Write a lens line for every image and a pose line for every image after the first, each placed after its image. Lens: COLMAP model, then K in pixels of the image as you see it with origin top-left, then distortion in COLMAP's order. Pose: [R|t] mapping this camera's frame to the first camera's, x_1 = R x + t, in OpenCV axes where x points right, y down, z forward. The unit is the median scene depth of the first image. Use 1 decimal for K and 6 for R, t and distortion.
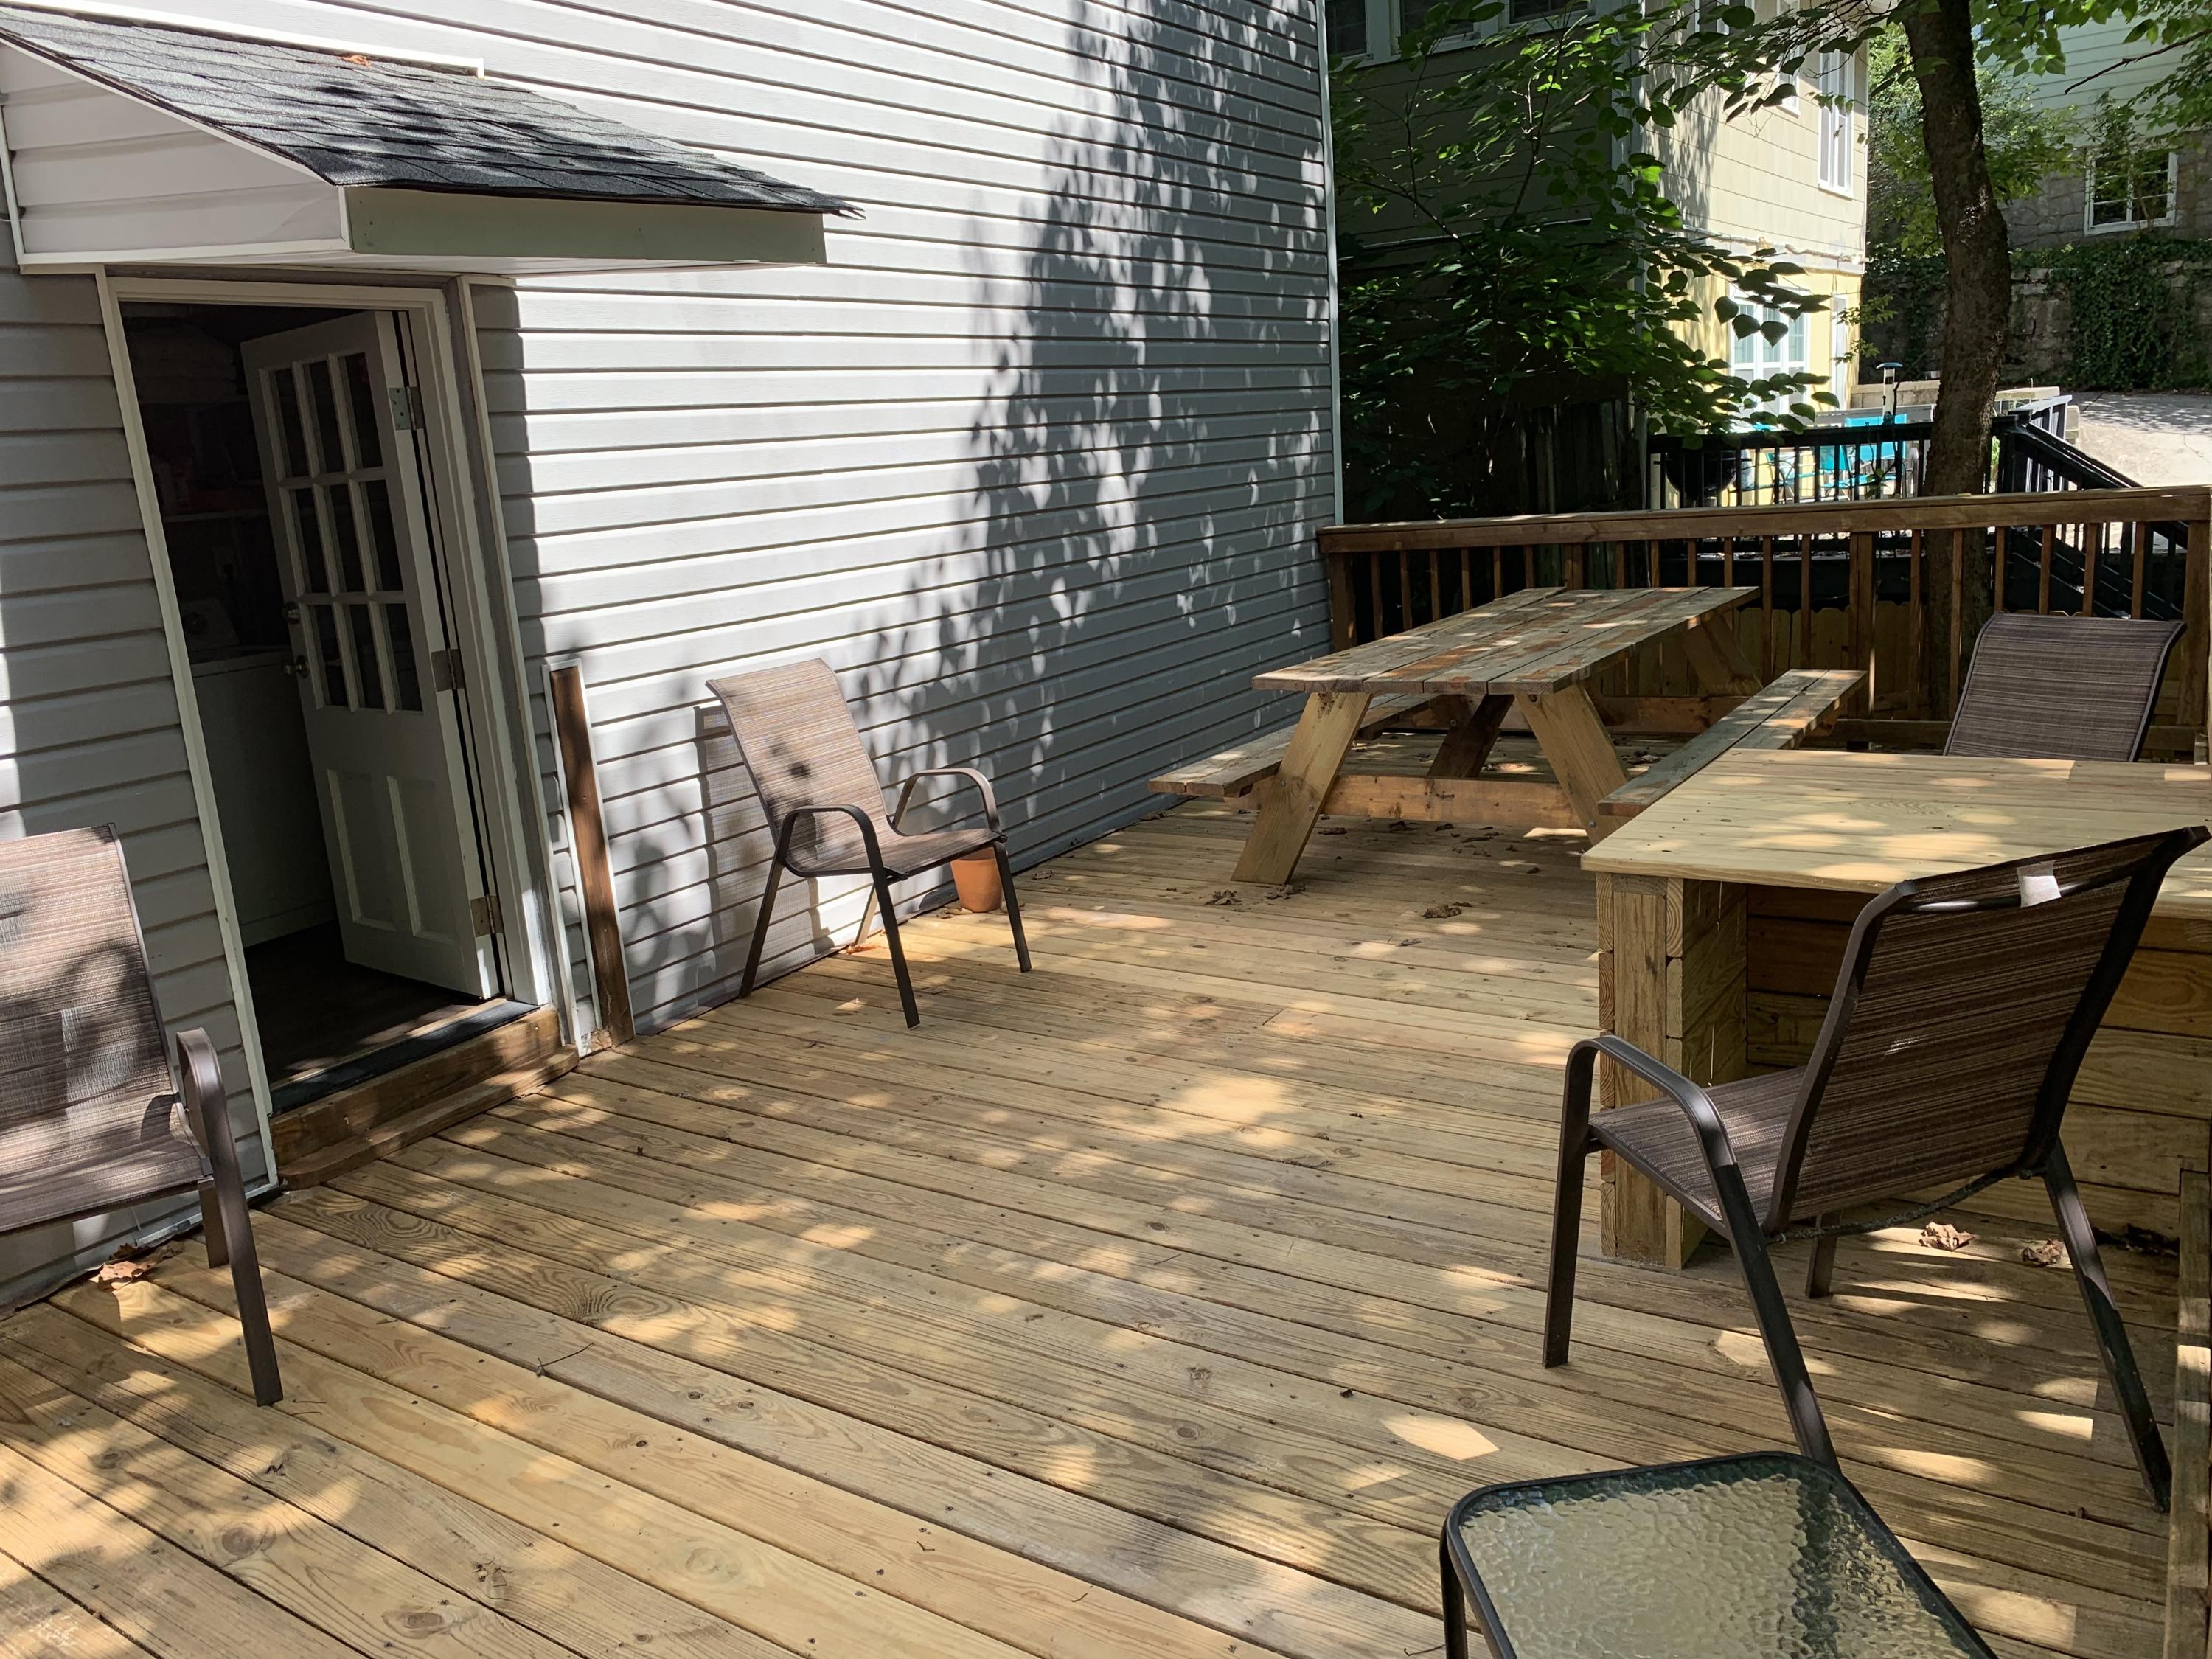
lens RADIAL K [[1665.9, 0, 1099.8], [0, 1665.9, 813.7], [0, 0, 1]] dist [0.089521, -0.152049]
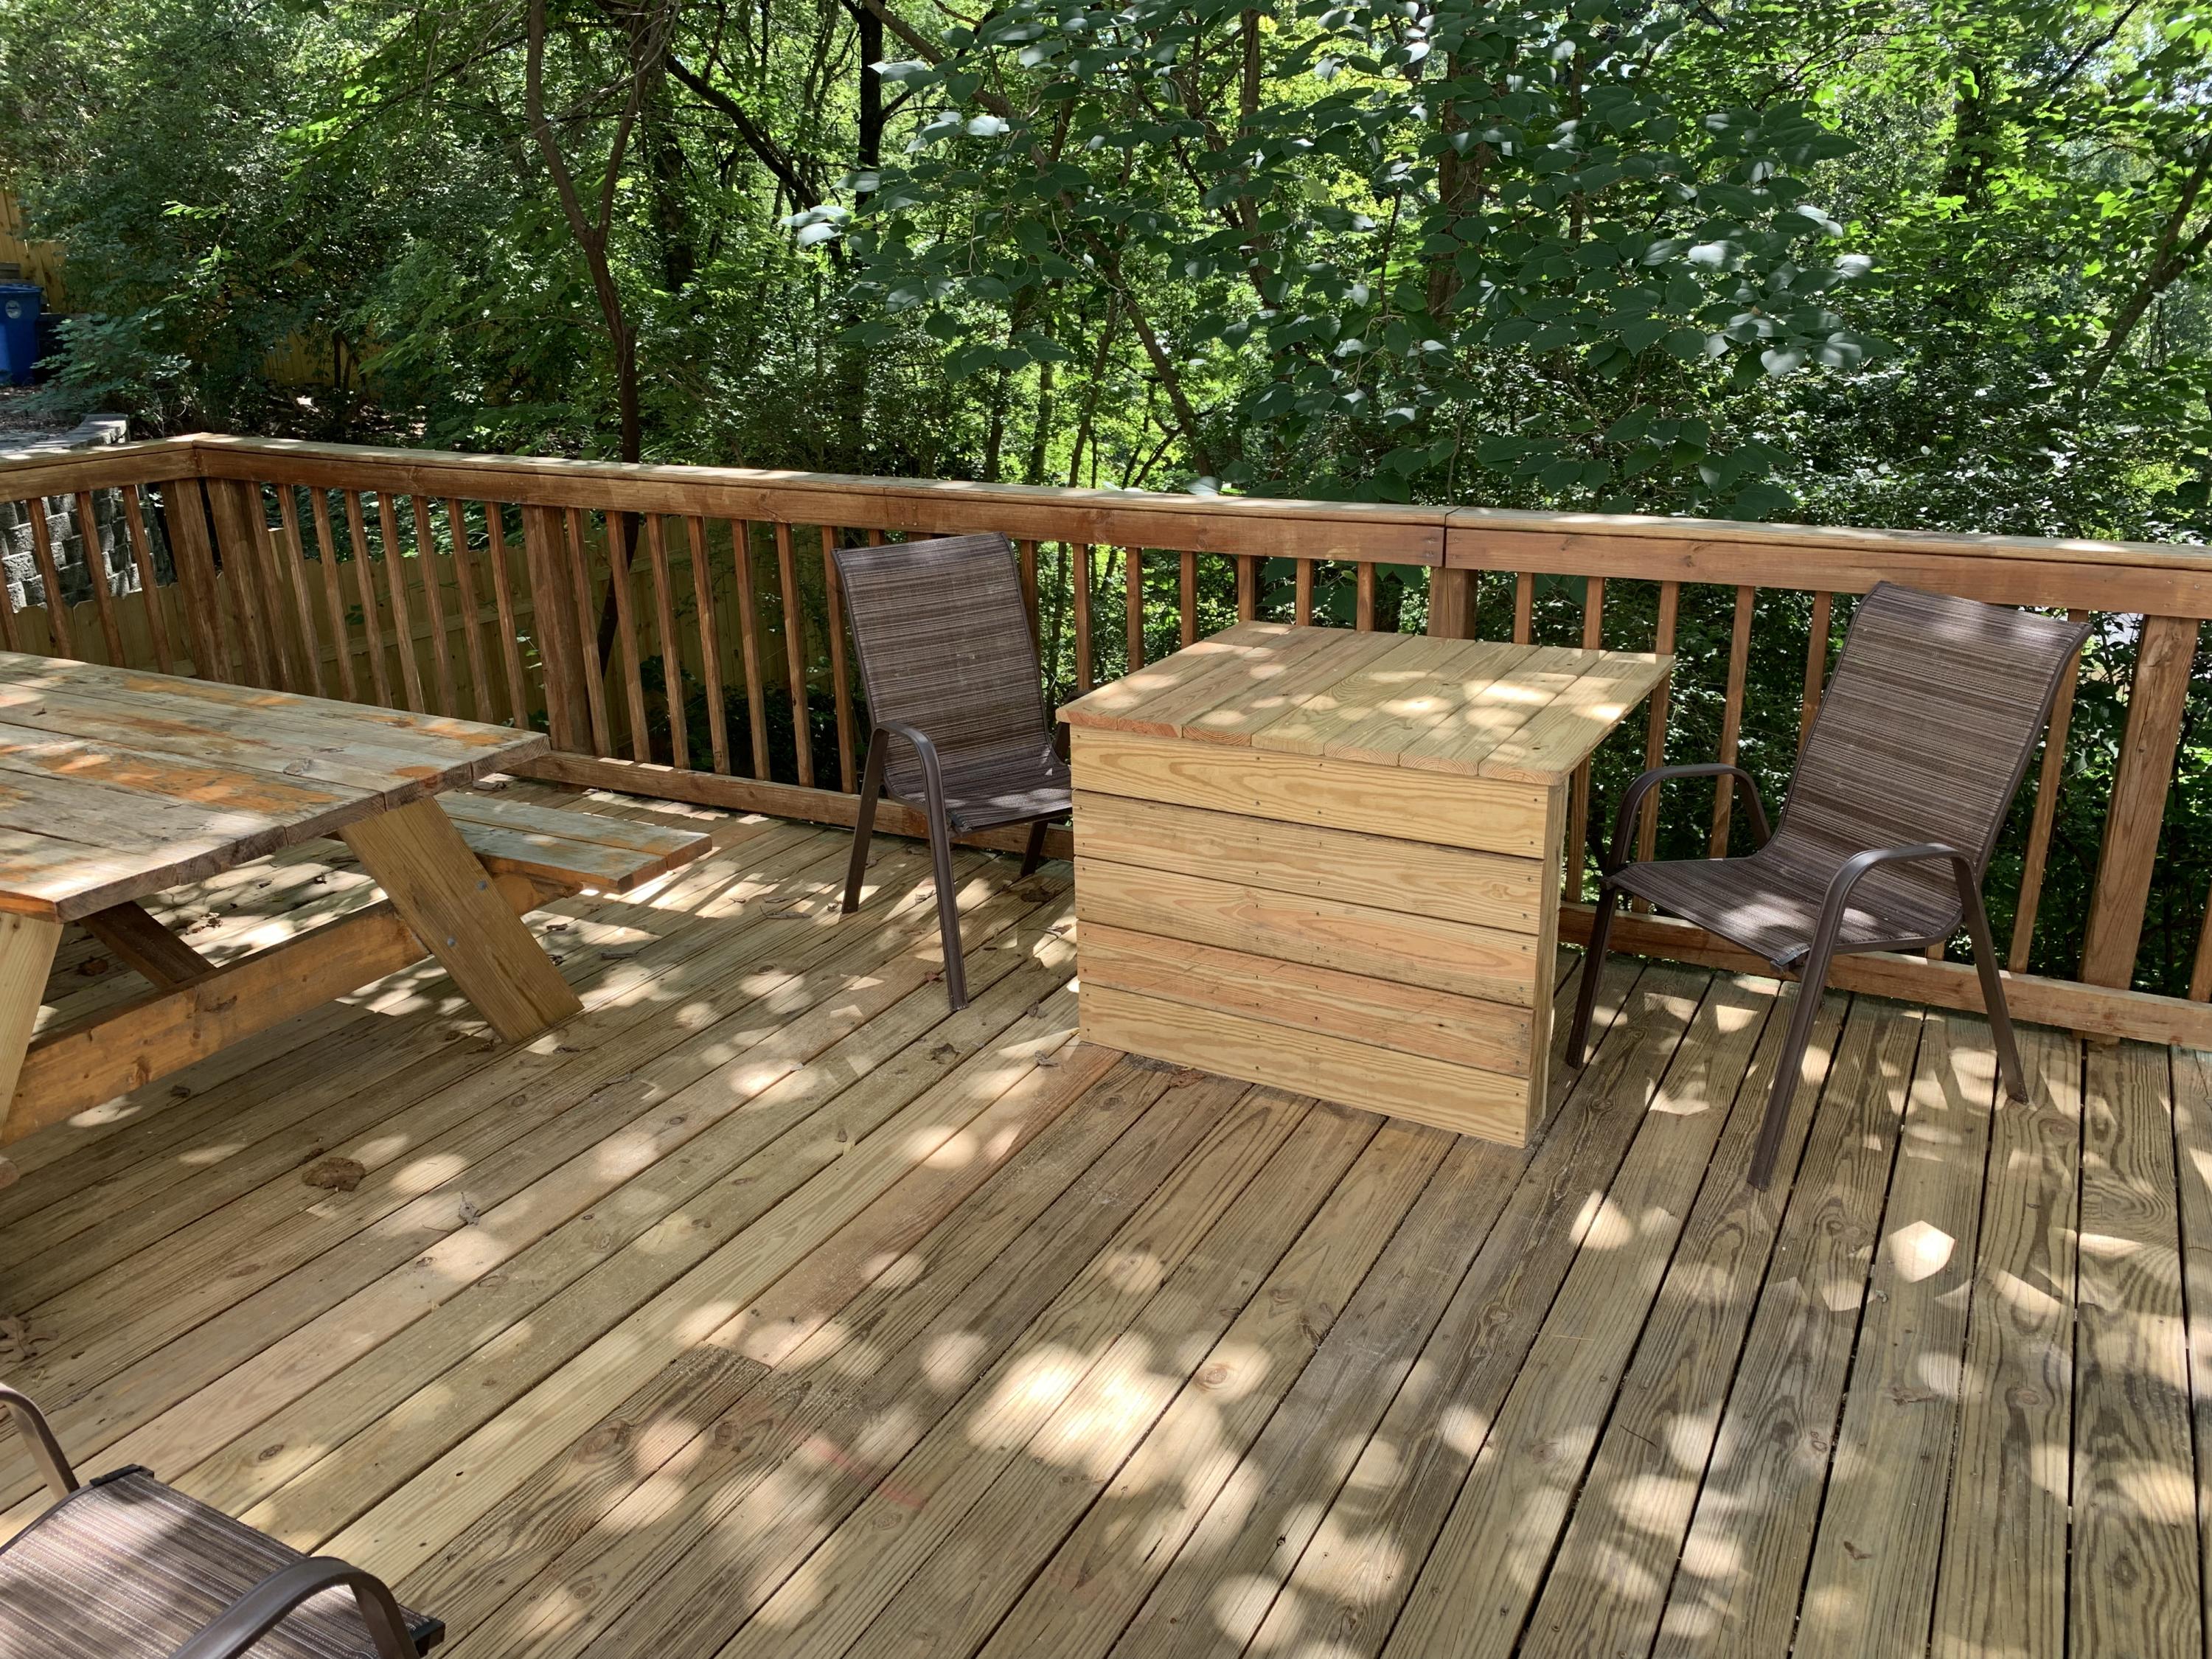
lens RADIAL K [[1665.9, 0, 1099.8], [0, 1665.9, 813.7], [0, 0, 1]] dist [0.089521, -0.152049]
pose [[-0.086868, -0.250847, 0.964121, -0.504838], [0.236037, 0.935041, 0.264548, -0.218273], [-0.967854, 0.250549, -0.022016, 0.987149]]
